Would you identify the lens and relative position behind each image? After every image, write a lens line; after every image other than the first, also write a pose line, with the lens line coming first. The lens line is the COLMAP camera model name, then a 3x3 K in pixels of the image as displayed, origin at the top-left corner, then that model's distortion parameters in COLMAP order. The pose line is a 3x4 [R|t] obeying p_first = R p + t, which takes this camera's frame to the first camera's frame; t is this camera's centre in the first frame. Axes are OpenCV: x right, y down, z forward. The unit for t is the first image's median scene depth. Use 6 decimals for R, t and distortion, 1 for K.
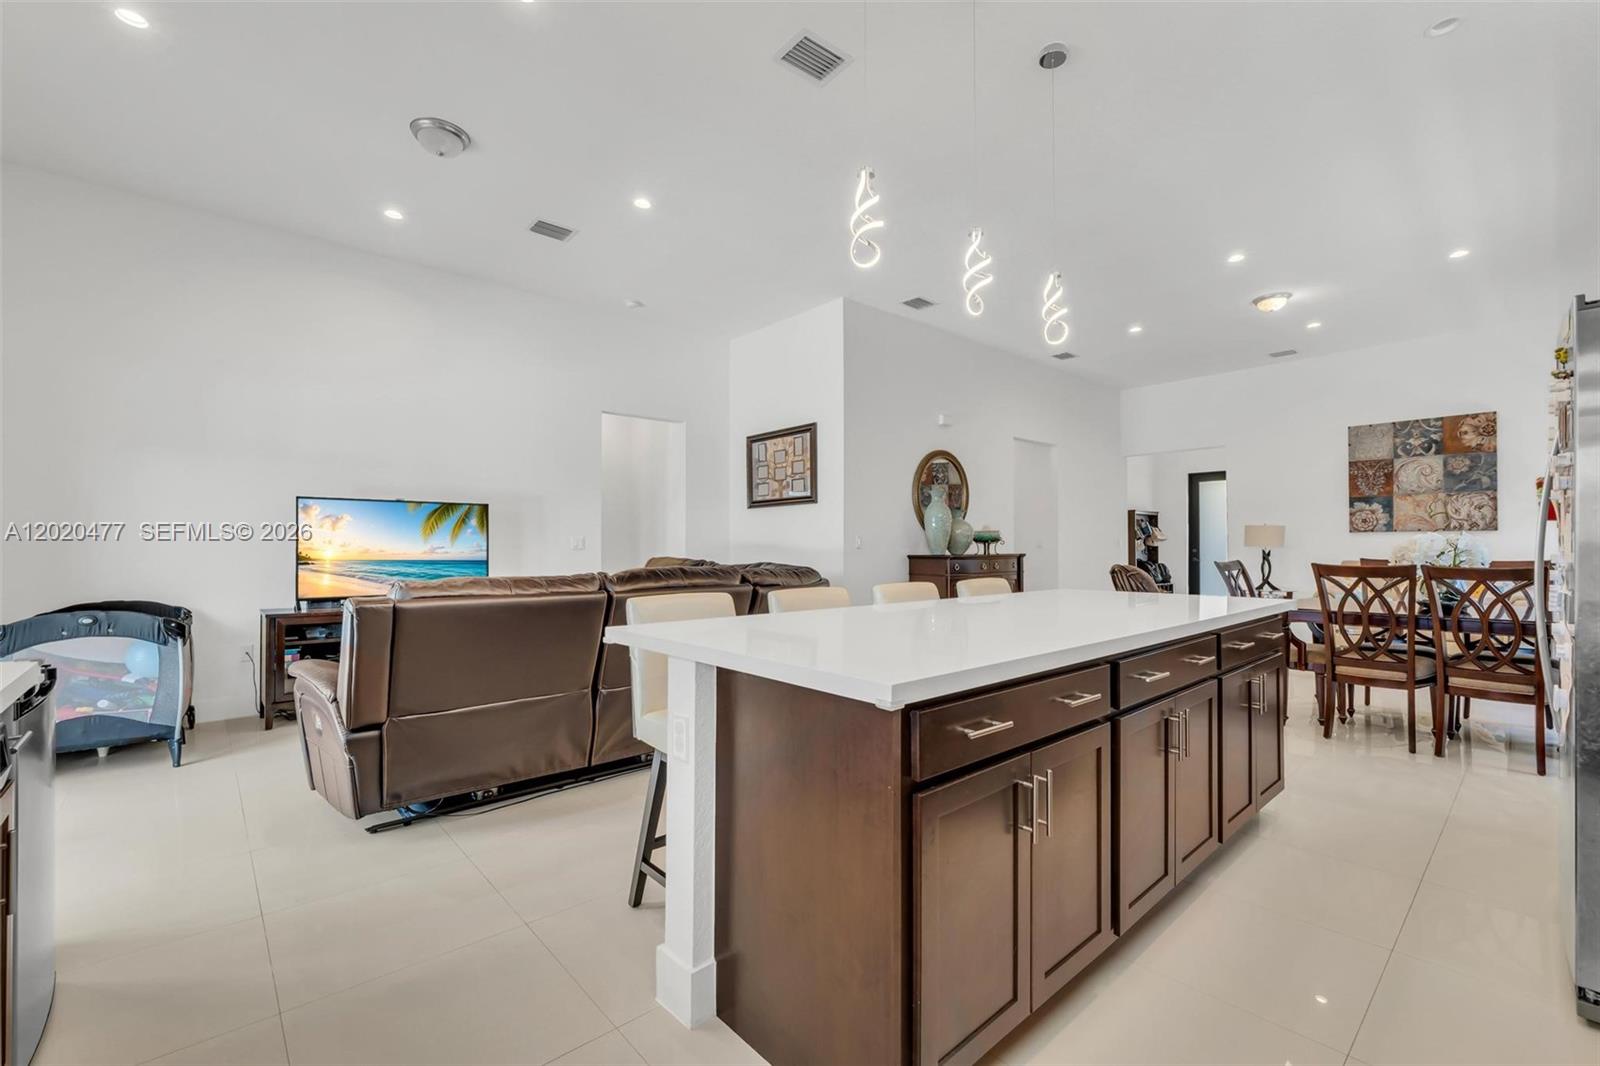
lens RADIAL K [[679.5, 0, 802.2], [0, 679.5, 549.2], [0, 0, 1]] dist [-0.003083, -0.000018]
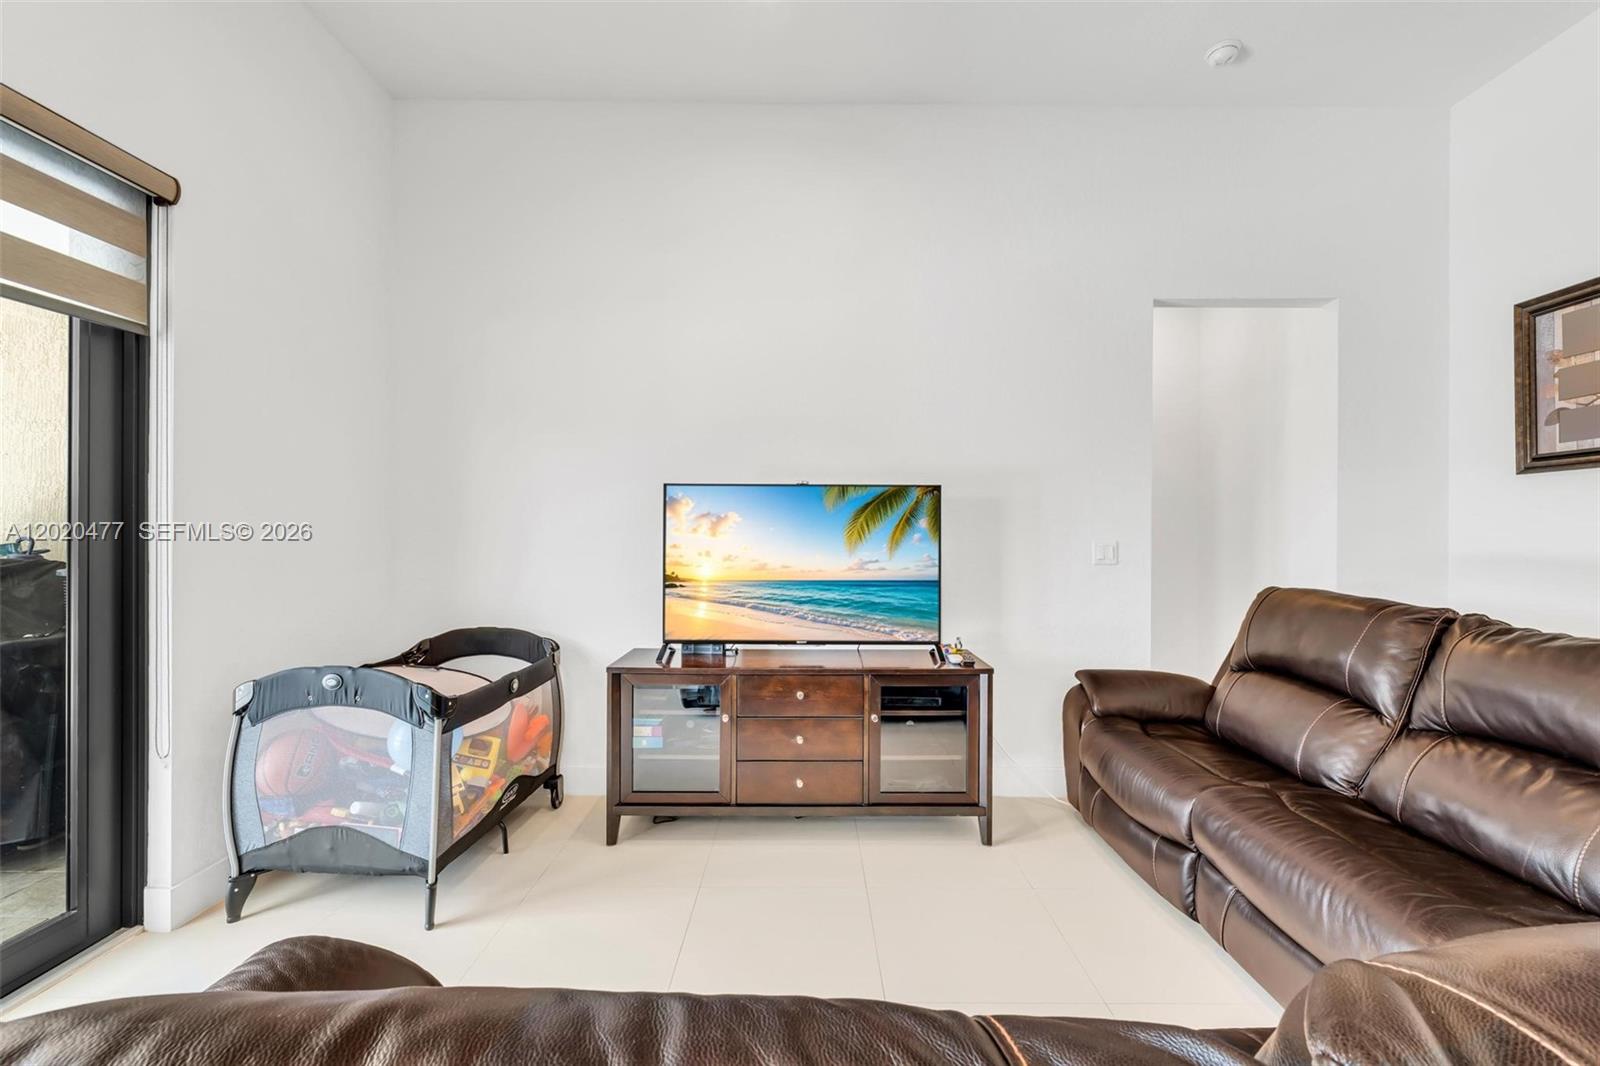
lens RADIAL K [[665.4, 0, 804.5], [0, 665.4, 543.0], [0, 0, 1]] dist [0.011068, 0.000044]
pose [[0.752294, 0.007498, -0.658785, -0.200041], [-0.005231, 0.999972, 0.005407, -0.025037], [0.658807, -0.000622, 0.752312, 0.574107]]
